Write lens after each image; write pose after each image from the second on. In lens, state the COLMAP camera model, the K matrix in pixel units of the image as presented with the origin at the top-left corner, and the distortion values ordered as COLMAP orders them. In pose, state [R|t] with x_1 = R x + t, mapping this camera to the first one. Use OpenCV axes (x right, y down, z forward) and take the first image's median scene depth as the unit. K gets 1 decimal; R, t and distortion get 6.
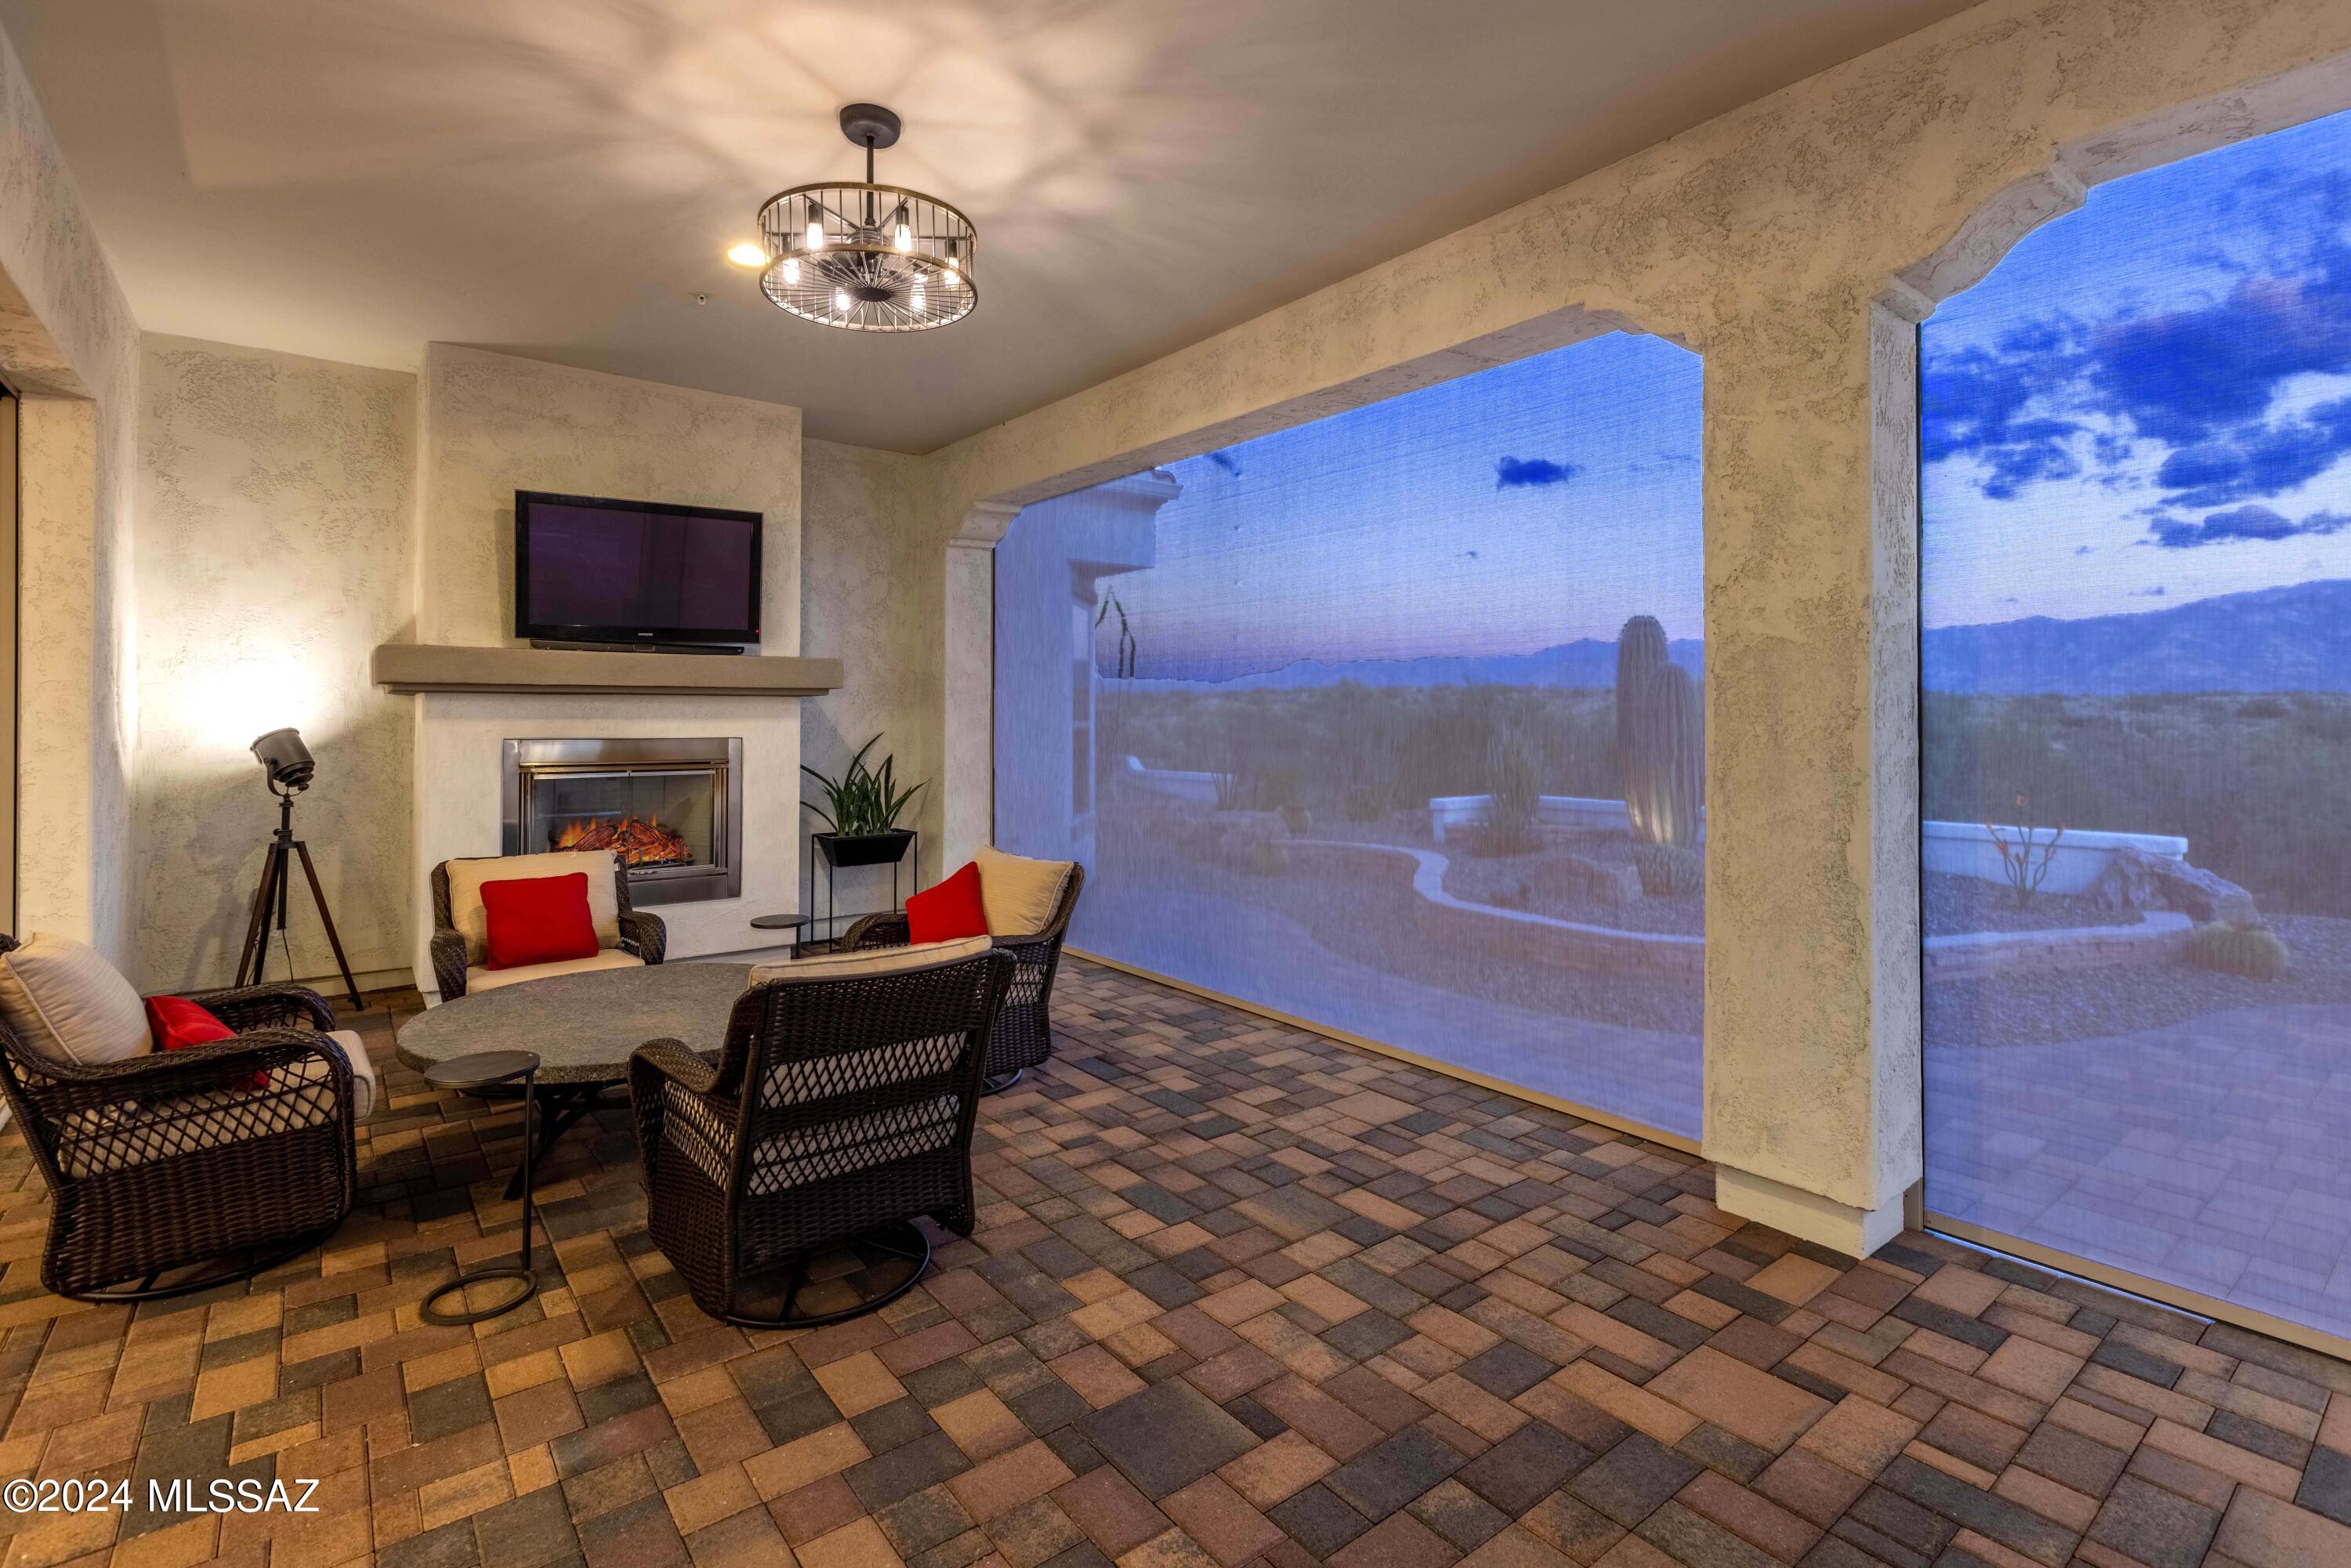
lens RADIAL K [[1087.5, 0, 1162.5], [0, 1087.5, 709.3], [0, 0, 1]] dist [0.005188, -0.000209]
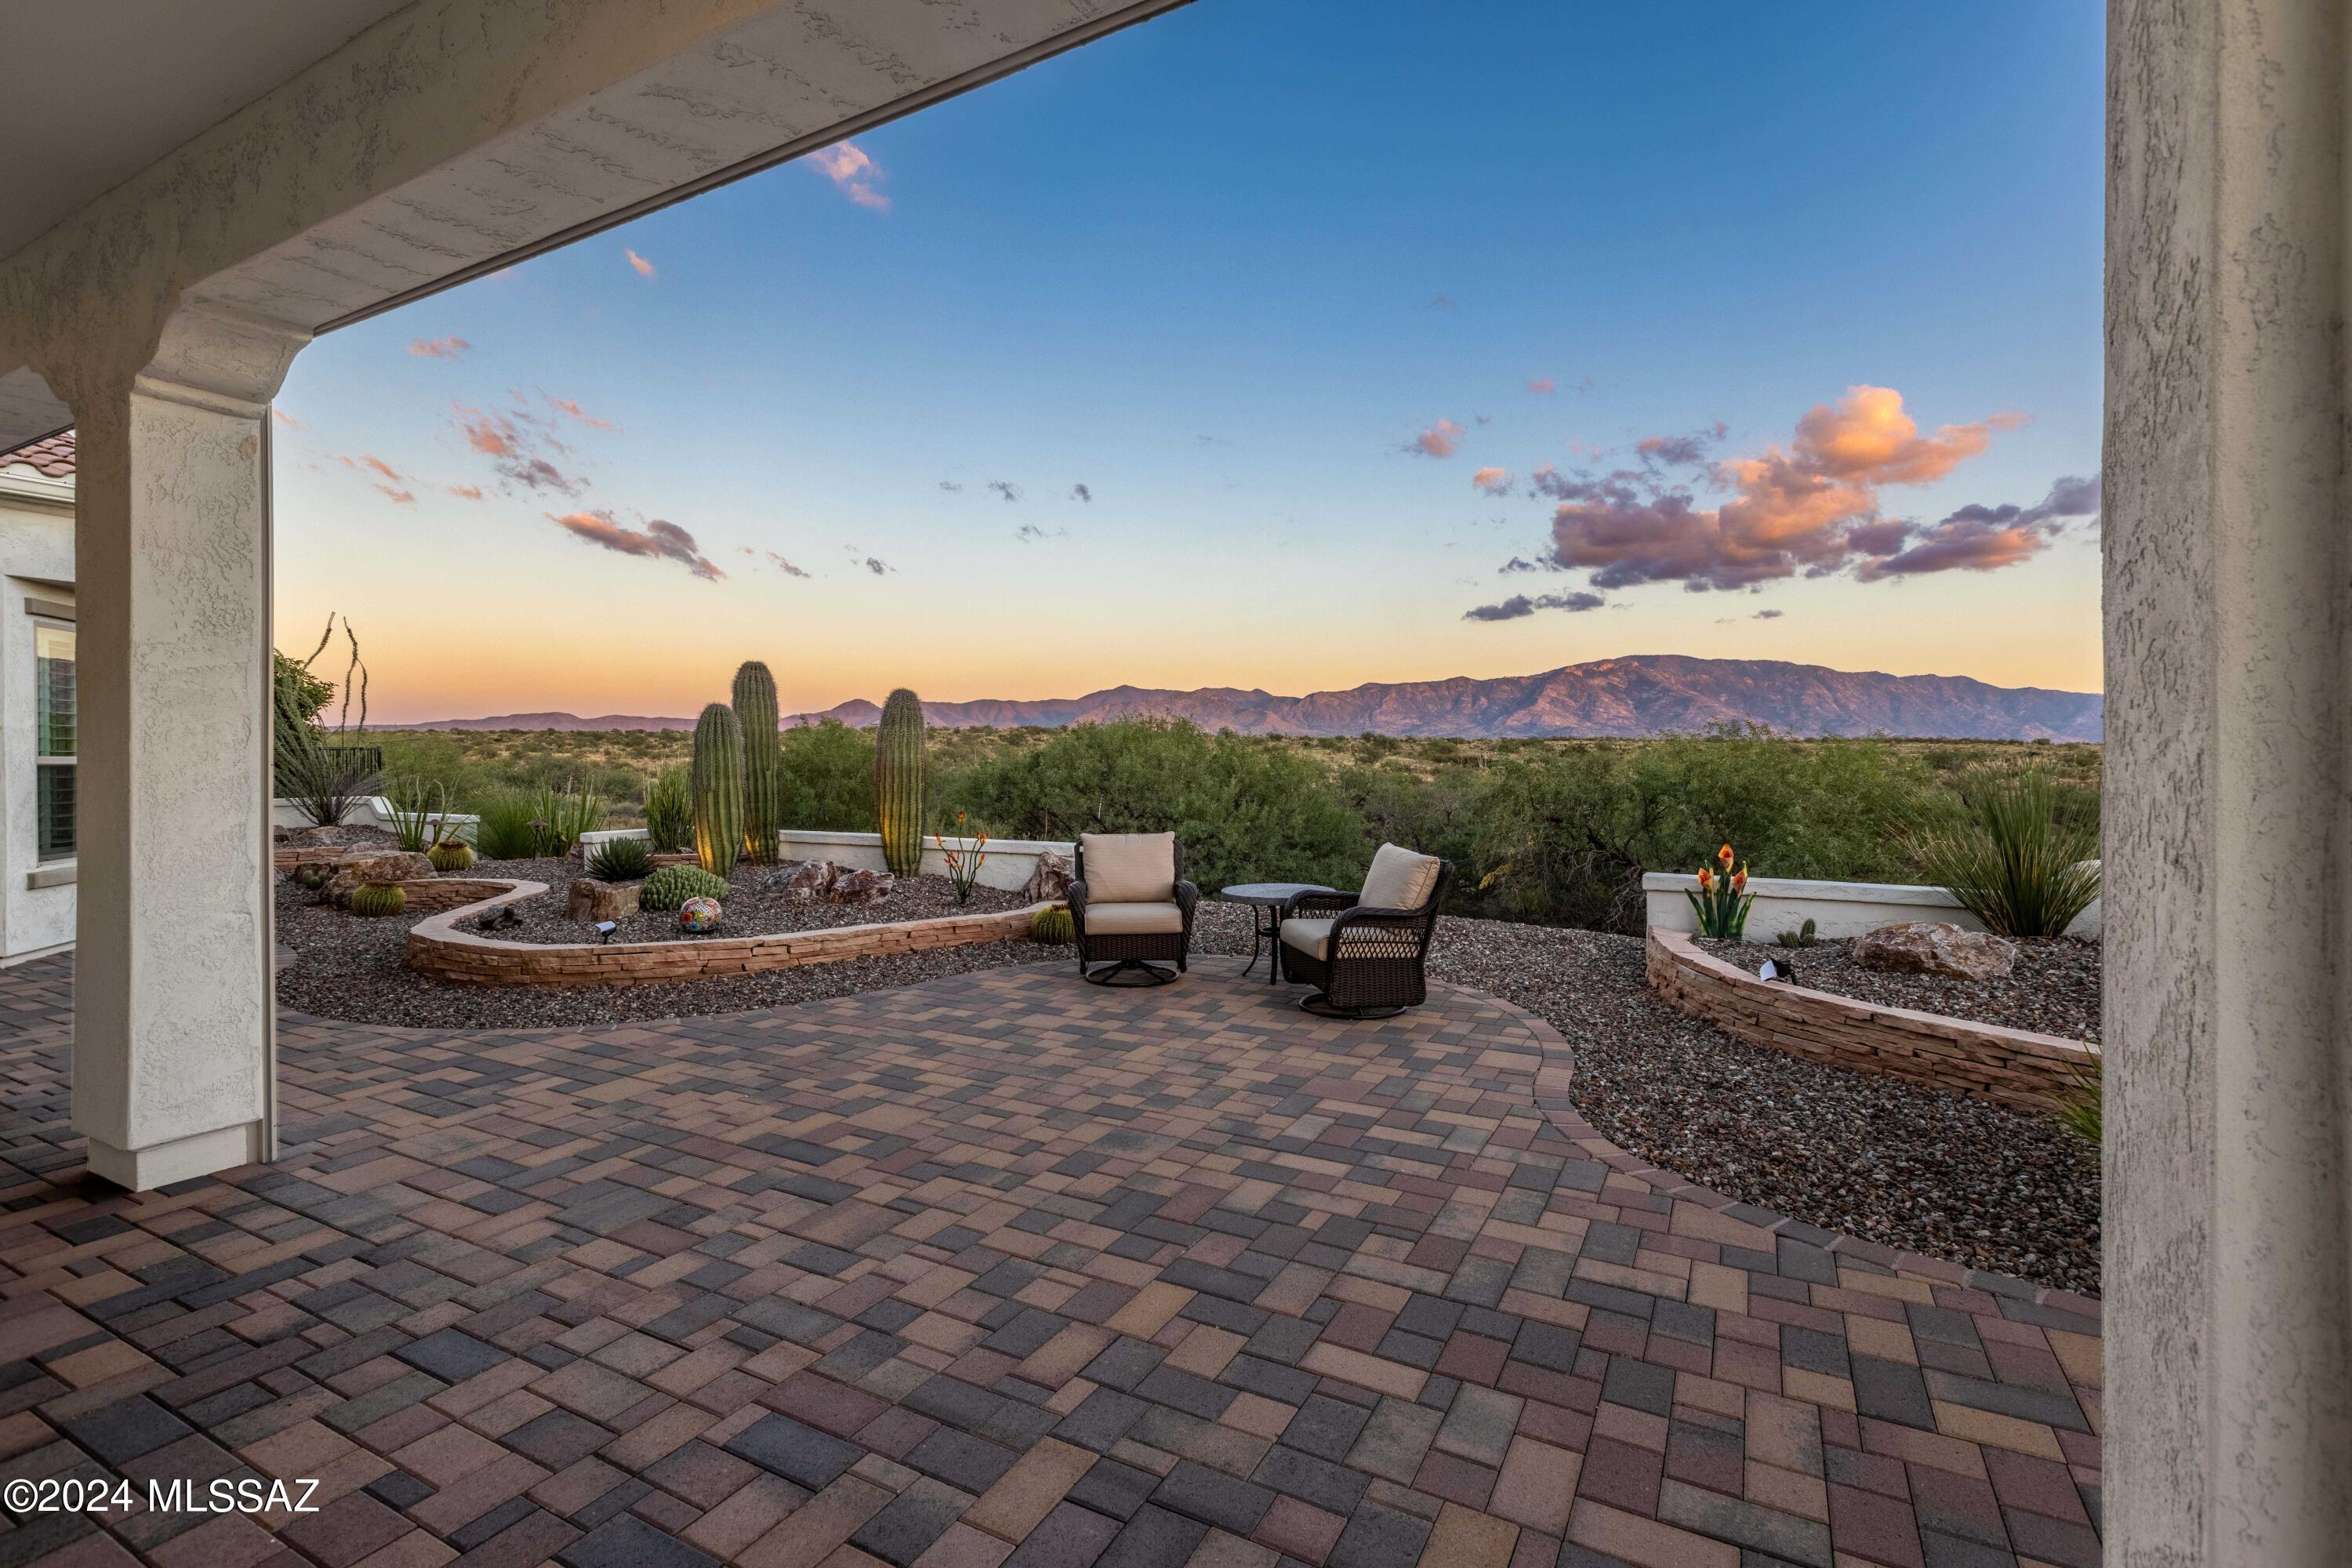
lens RADIAL K [[1083.3, 0, 1155.7], [0, 1083.3, 757.4], [0, 0, 1]] dist [0.009301, 0.000189]
pose [[0.921331, -0.001111, 0.388778, 0.686971], [-0.001609, 0.999976, 0.006671, 0.006243], [-0.388777, -0.006772, 0.921307, -0.317152]]
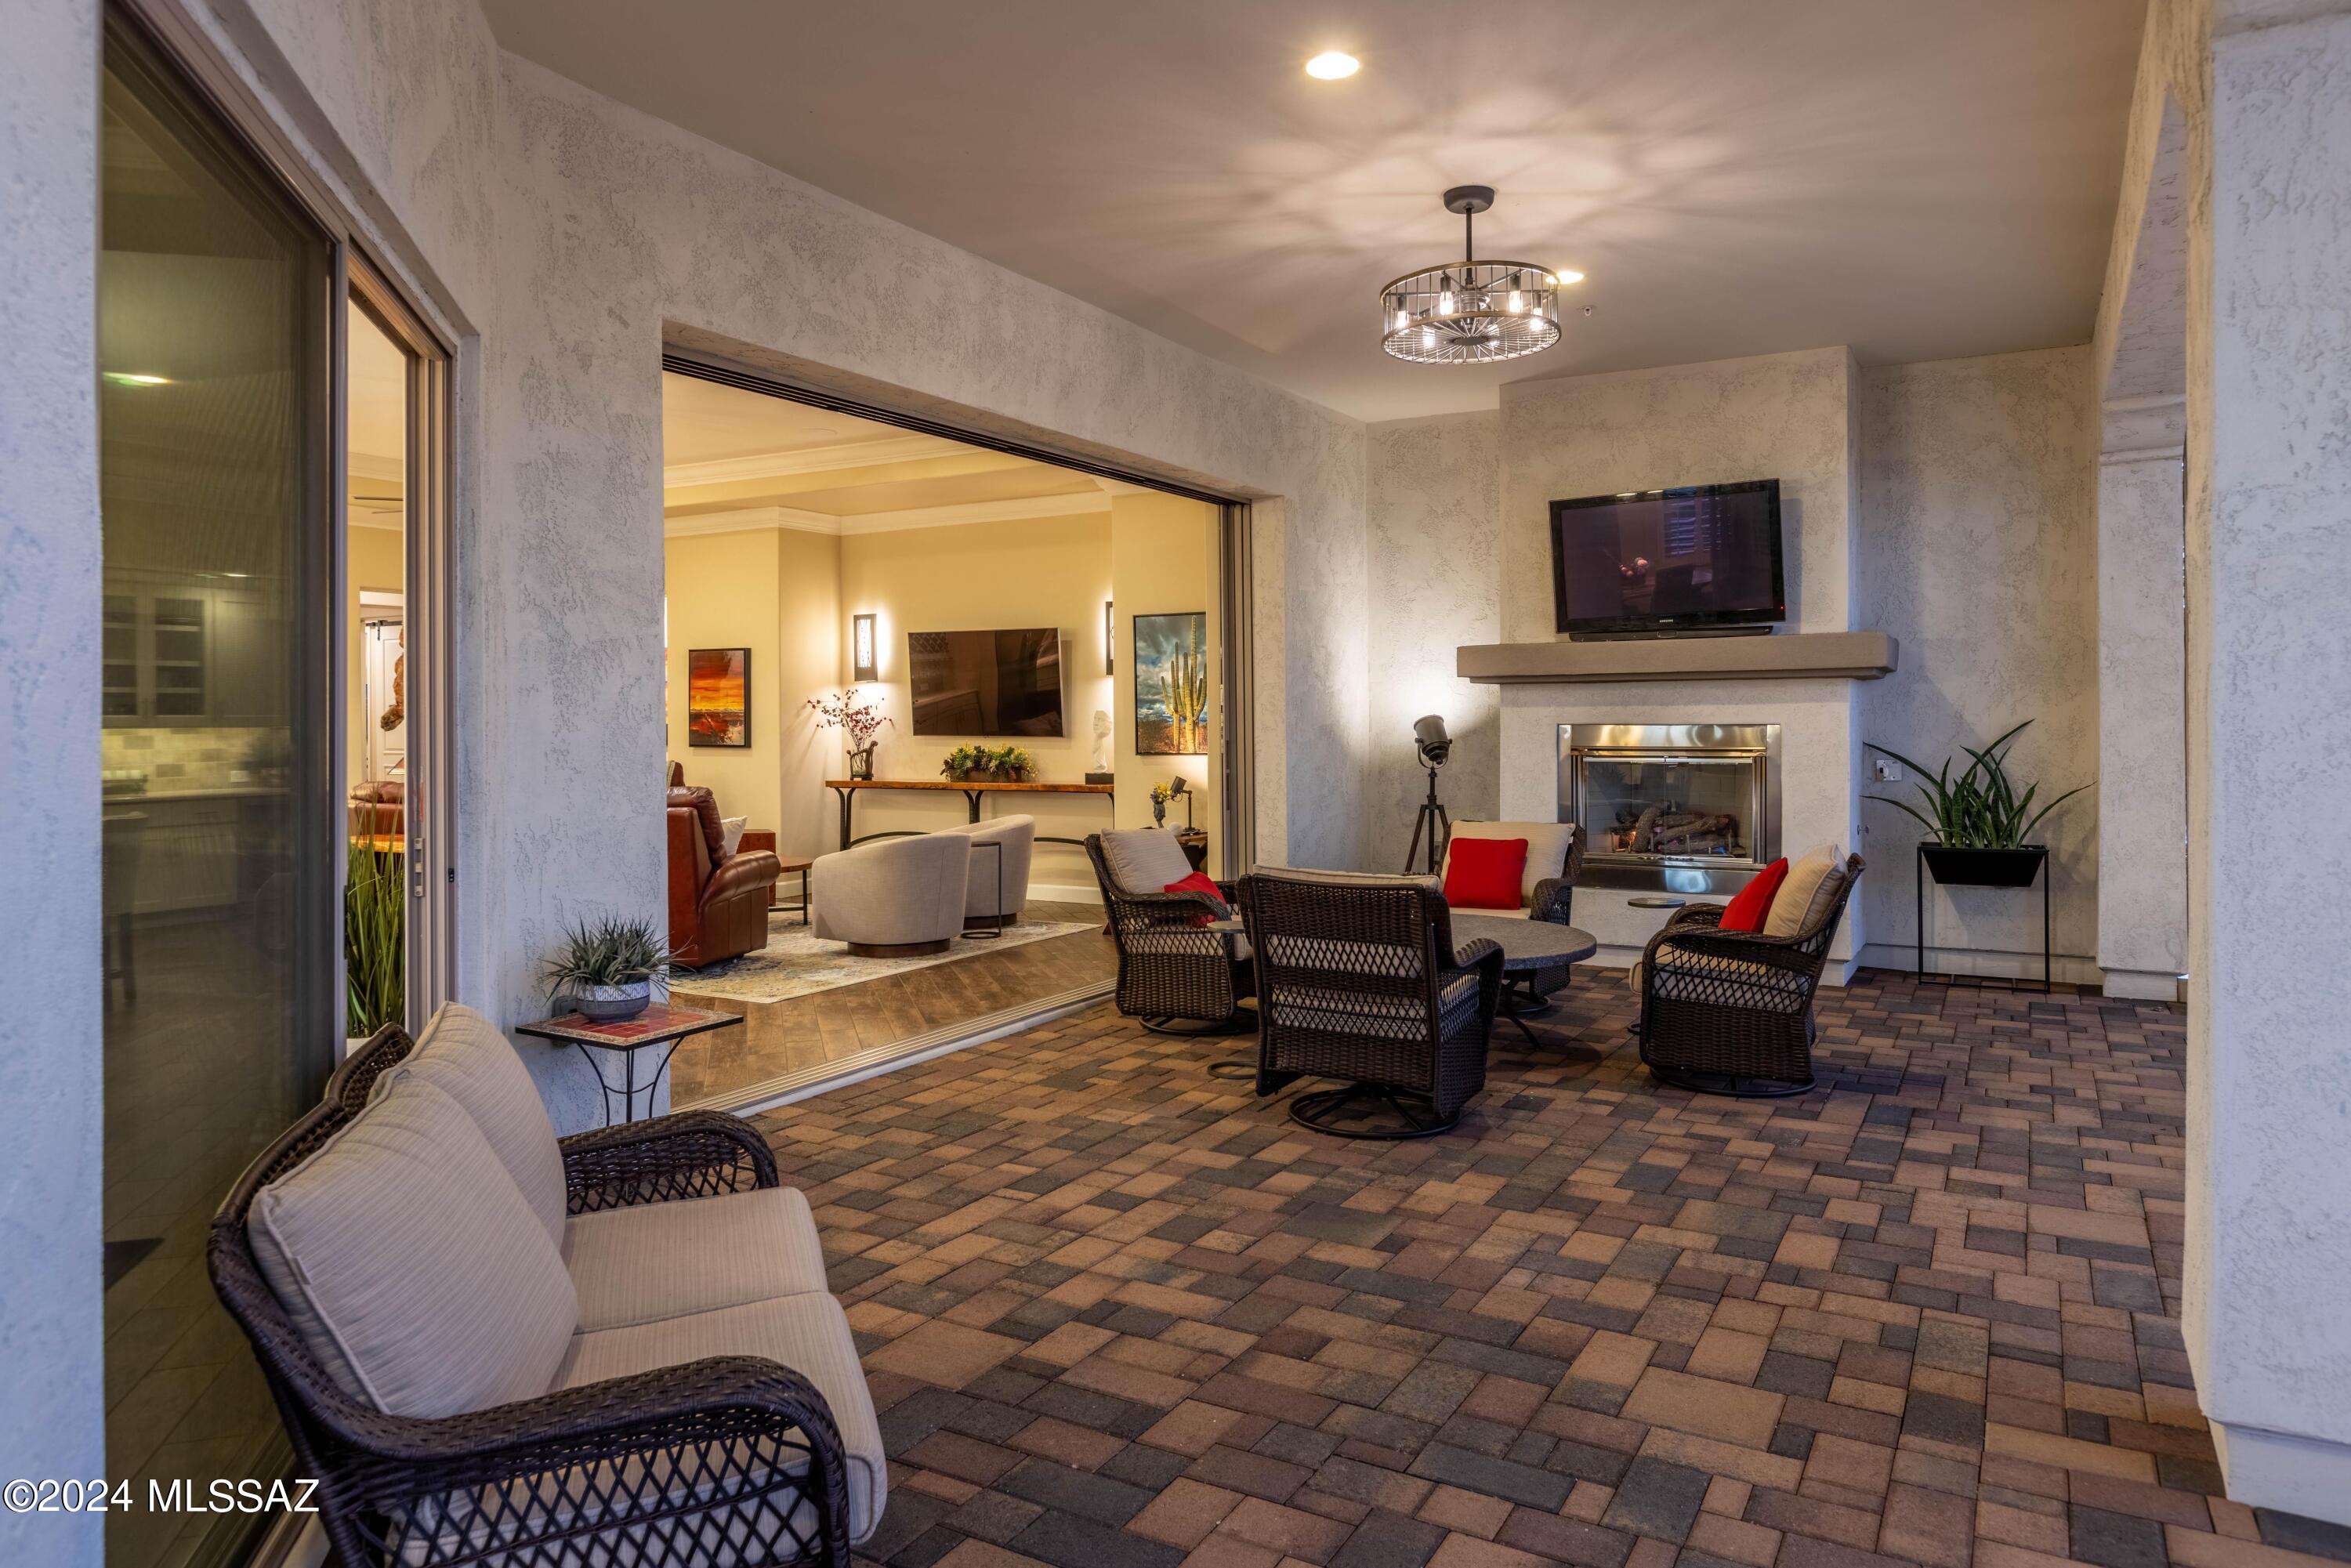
lens RADIAL K [[1531.8, 0, 1176.5], [0, 1531.8, 711.1], [0, 0, 1]] dist [0.003212, 0.000020]
pose [[0.388029, -0.007977, -0.921613, 0.709541], [0.014910, 0.999886, -0.002376, 0.012284], [0.921527, -0.012820, 0.388103, 0.034956]]
